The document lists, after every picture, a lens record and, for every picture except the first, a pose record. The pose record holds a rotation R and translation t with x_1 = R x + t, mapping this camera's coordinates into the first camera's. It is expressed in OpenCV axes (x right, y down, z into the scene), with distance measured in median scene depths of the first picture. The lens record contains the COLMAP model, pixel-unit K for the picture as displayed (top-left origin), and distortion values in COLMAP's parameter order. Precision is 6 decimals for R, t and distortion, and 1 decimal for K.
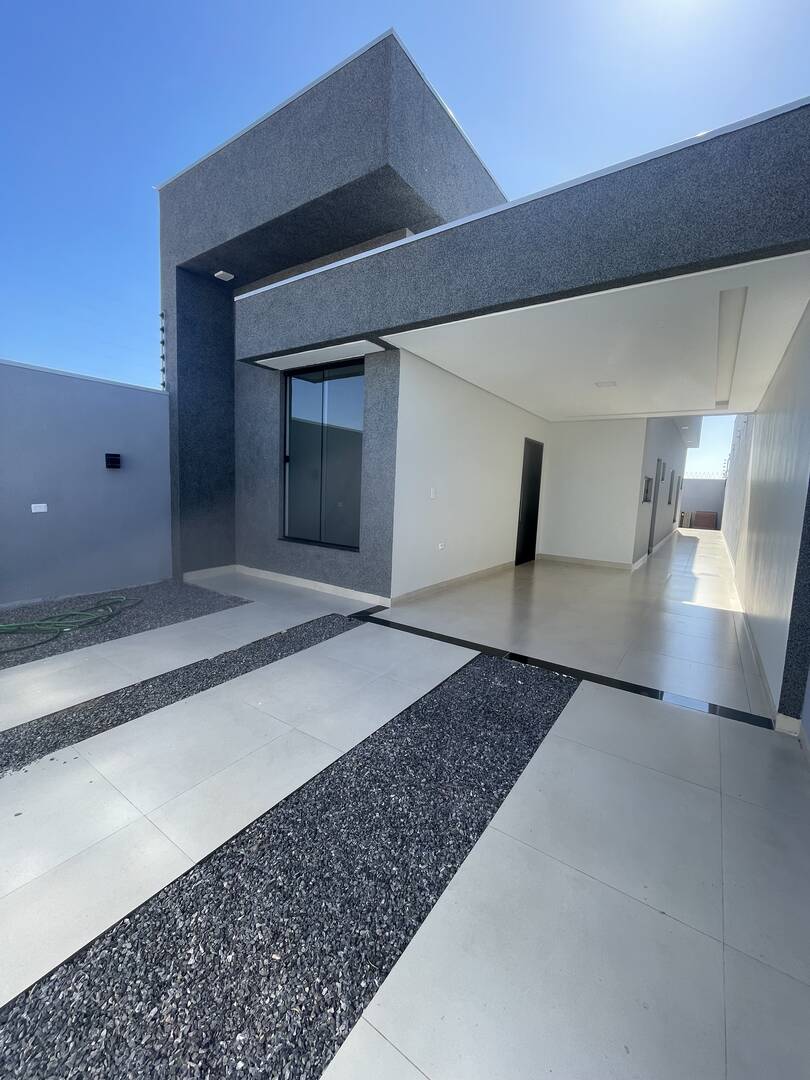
lens RADIAL K [[436.3, 0, 410.0], [0, 436.3, 536.7], [0, 0, 1]] dist [0.003592, -0.000832]
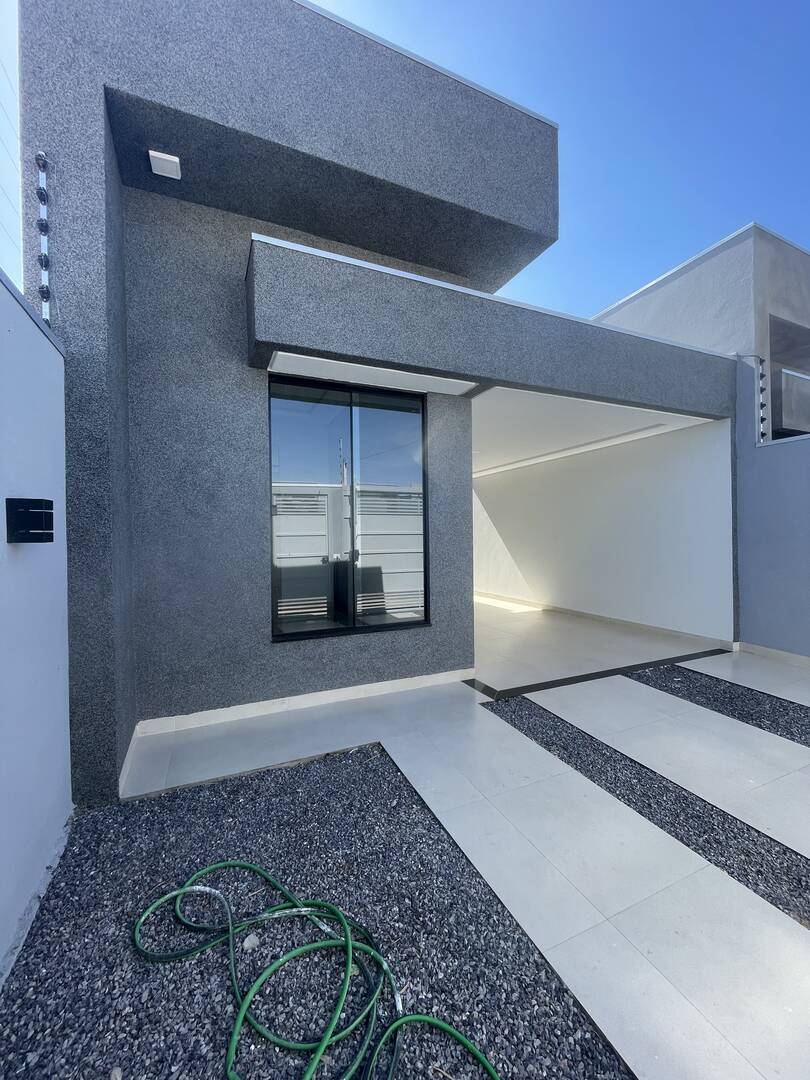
lens RADIAL K [[436.3, 0, 404.6], [0, 436.3, 538.4], [0, 0, 1]] dist [0.003592, -0.000832]
pose [[0.516139, -0.053506, 0.854832, -0.887102], [0.130849, 0.991257, -0.016961, -0.126932], [-0.846451, 0.120608, 0.518628, 0.641665]]
